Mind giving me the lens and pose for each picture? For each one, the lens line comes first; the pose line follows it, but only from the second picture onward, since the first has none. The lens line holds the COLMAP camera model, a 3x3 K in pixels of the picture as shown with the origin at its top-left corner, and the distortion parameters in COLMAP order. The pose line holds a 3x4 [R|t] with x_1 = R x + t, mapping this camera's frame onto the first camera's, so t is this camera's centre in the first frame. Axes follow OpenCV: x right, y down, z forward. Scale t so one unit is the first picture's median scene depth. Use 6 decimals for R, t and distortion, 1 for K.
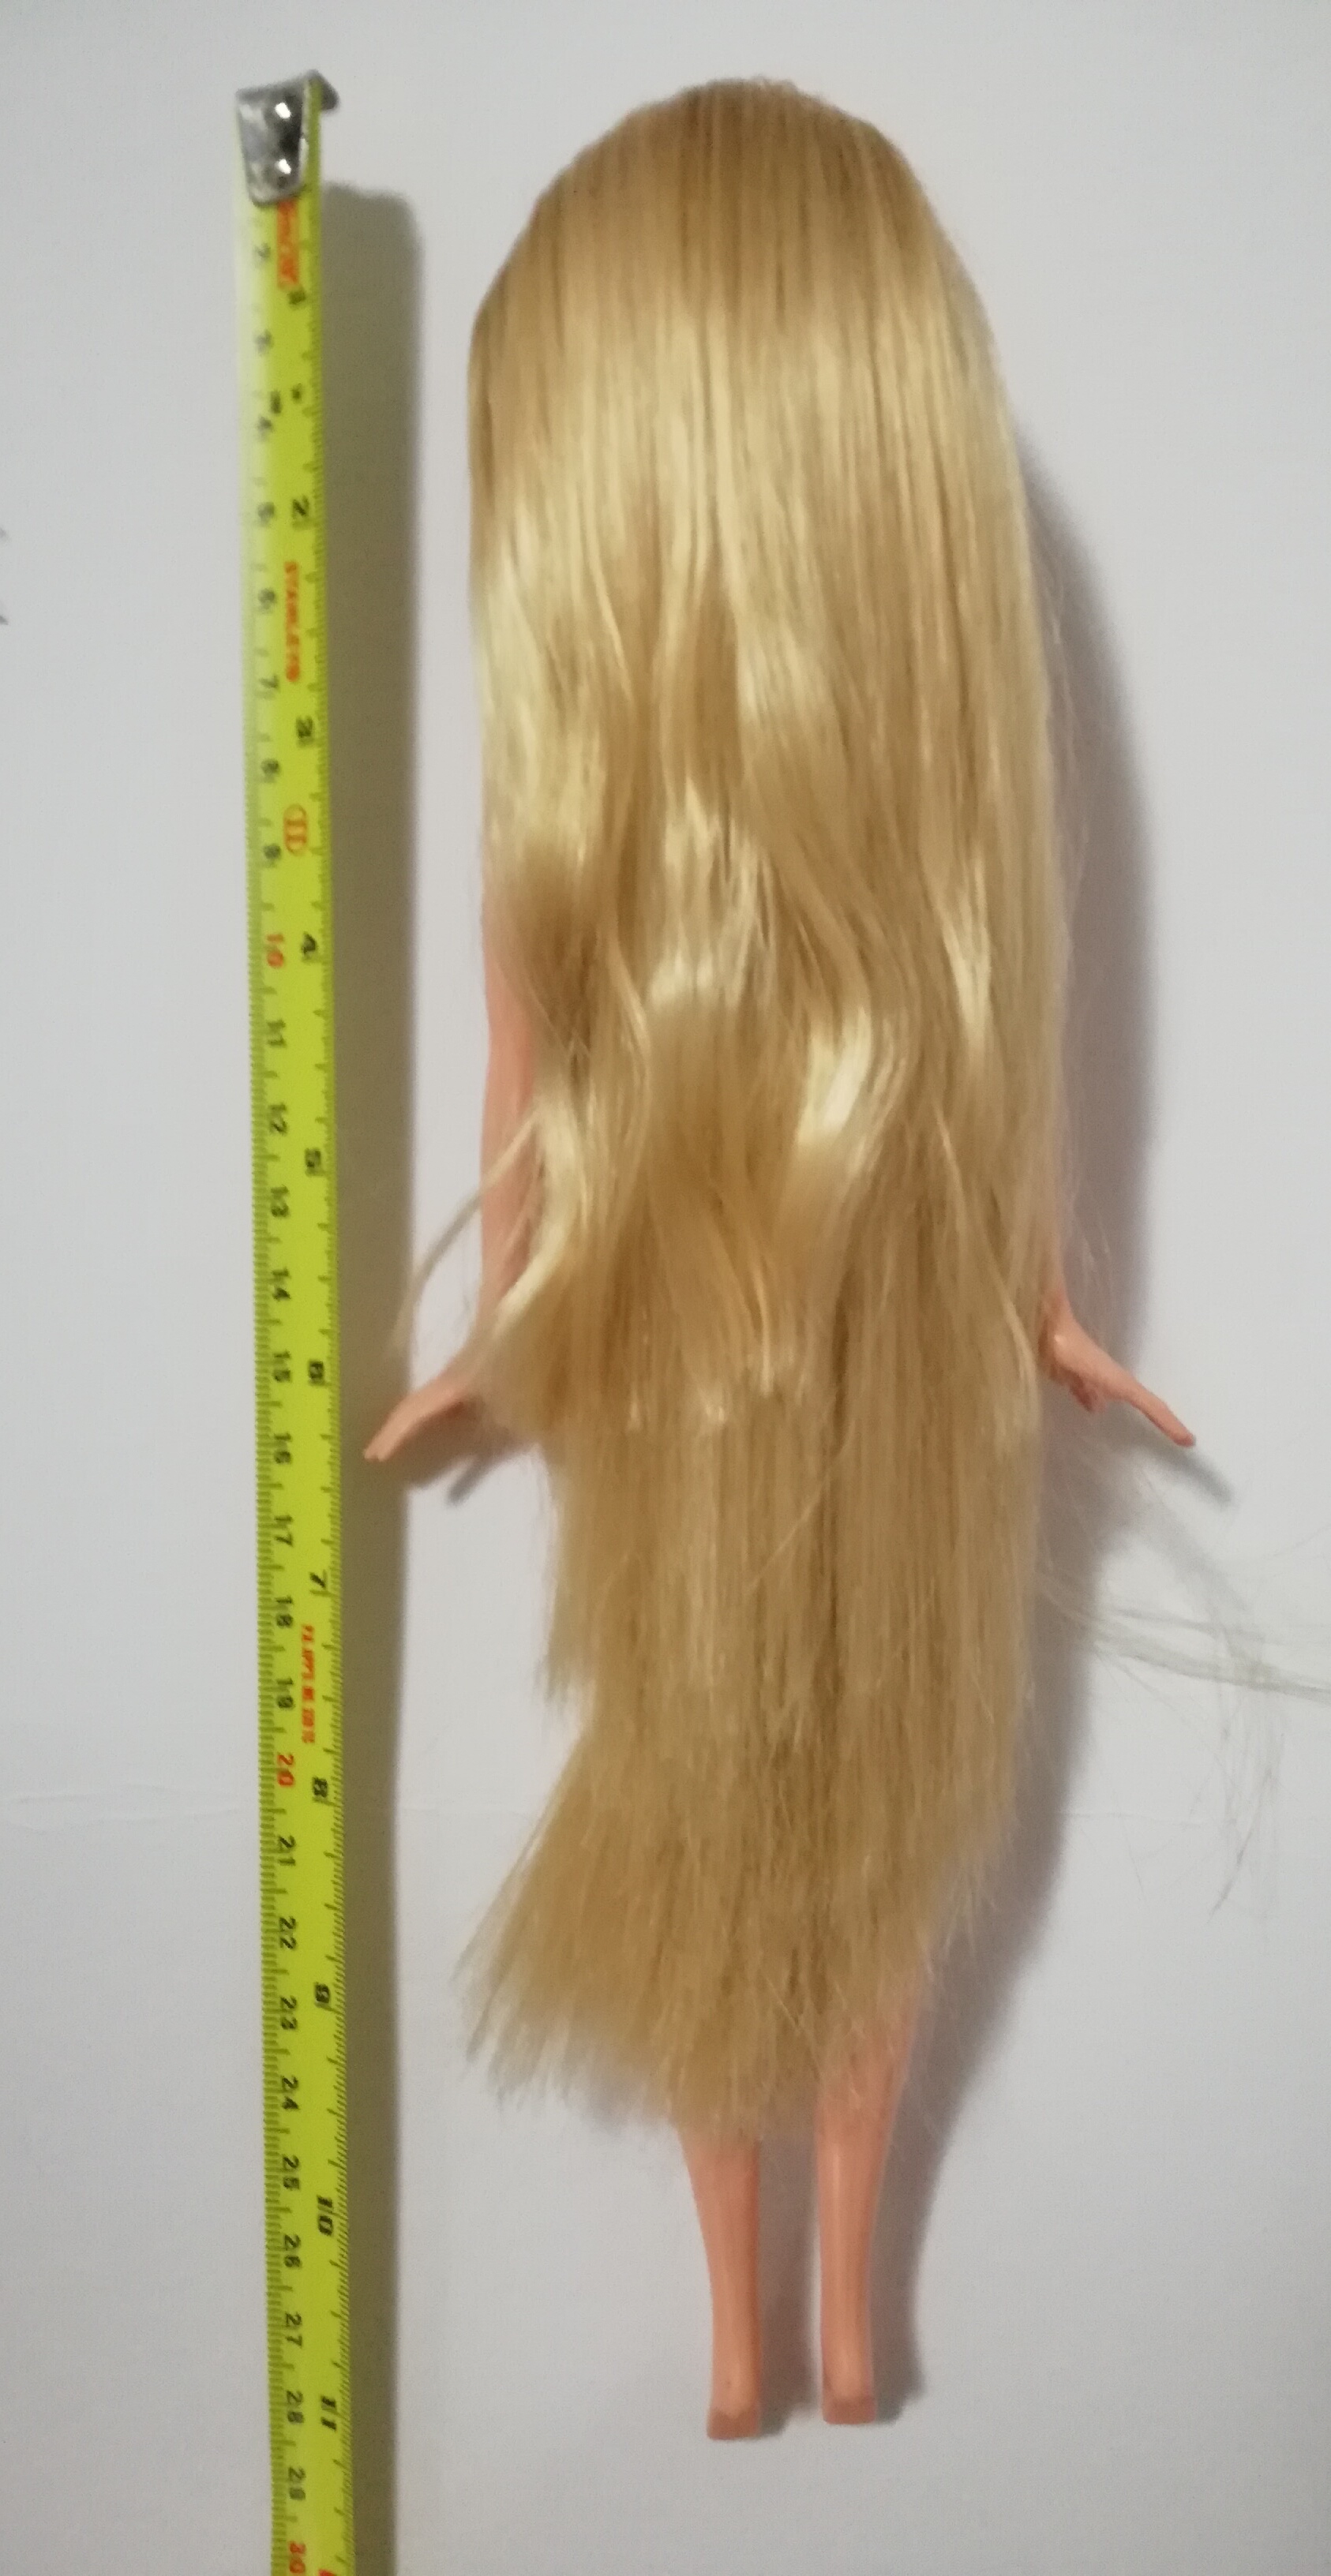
lens RADIAL K [[1978.4, 0, 665.5], [0, 1978.4, 1288.0], [0, 0, 1]] dist [0.008943, -0.001286]
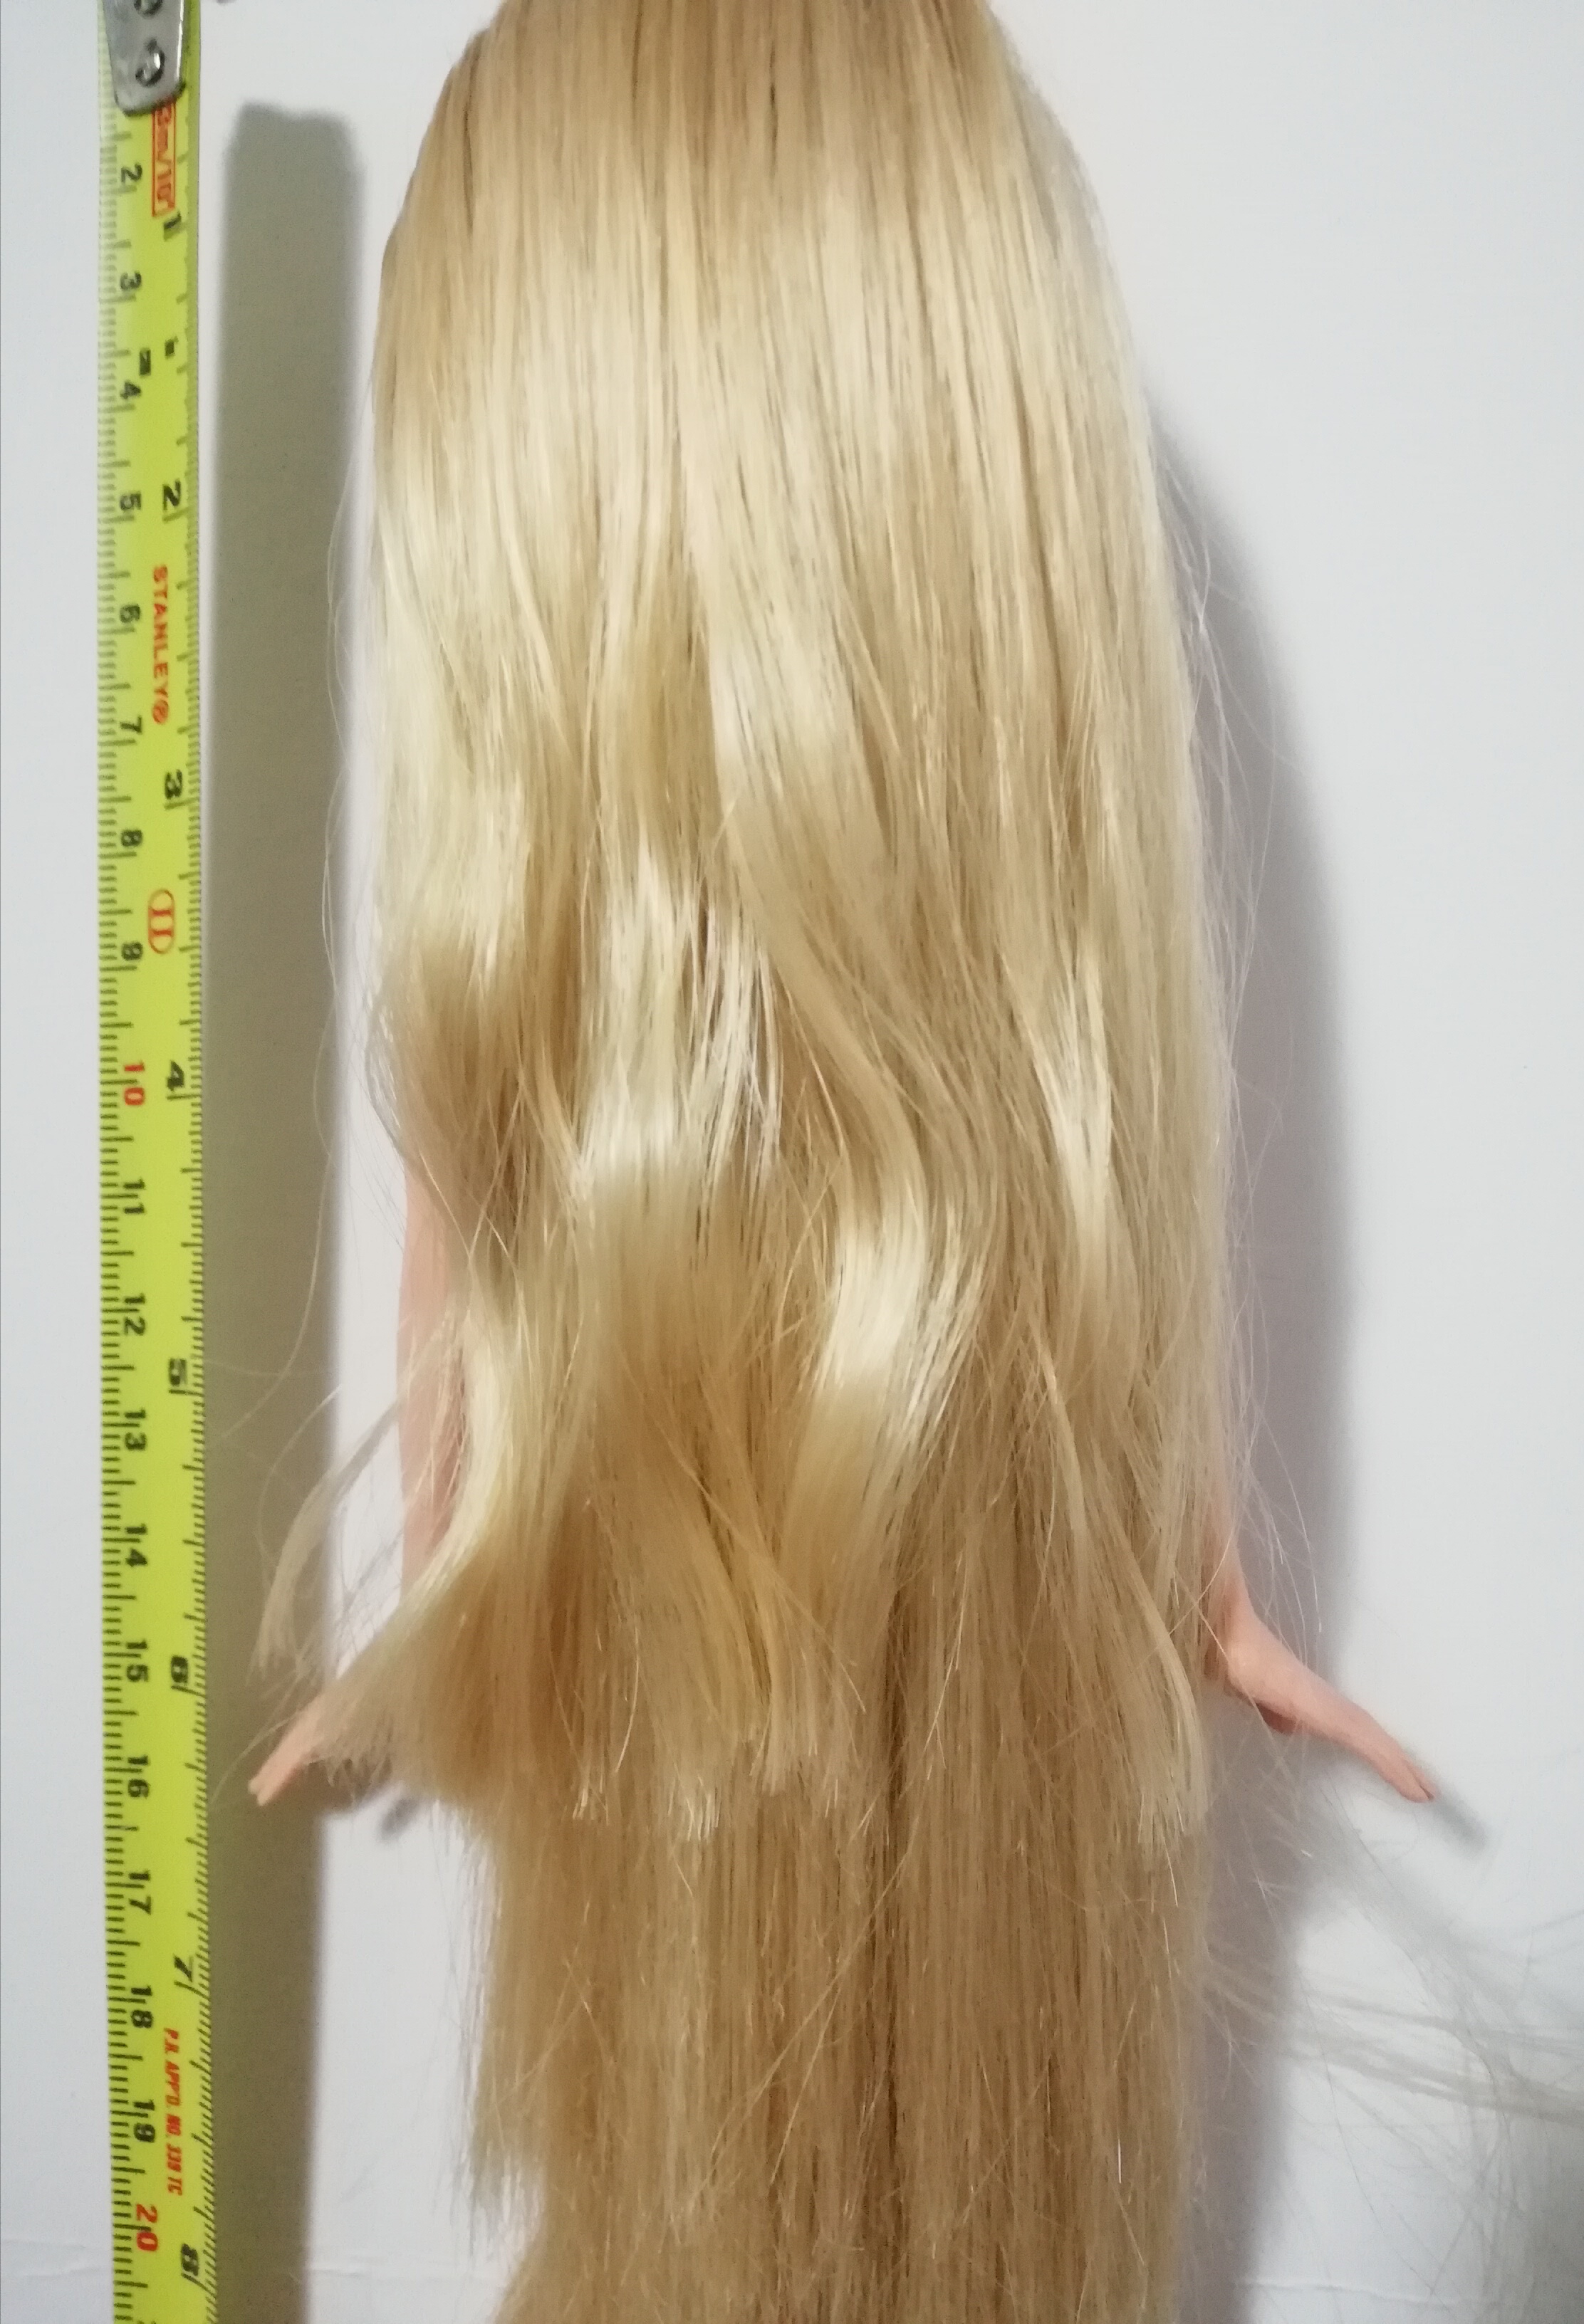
lens RADIAL K [[1800.9, 0, 792.0], [0, 1800.9, 1162.0], [0, 0, 1]] dist [-0.003329, -0.009791]
pose [[0.999304, -0.010708, -0.035724, 0.074379], [0.007911, 0.996960, -0.077516, -0.096163], [0.036446, 0.077179, 0.996351, 0.380324]]
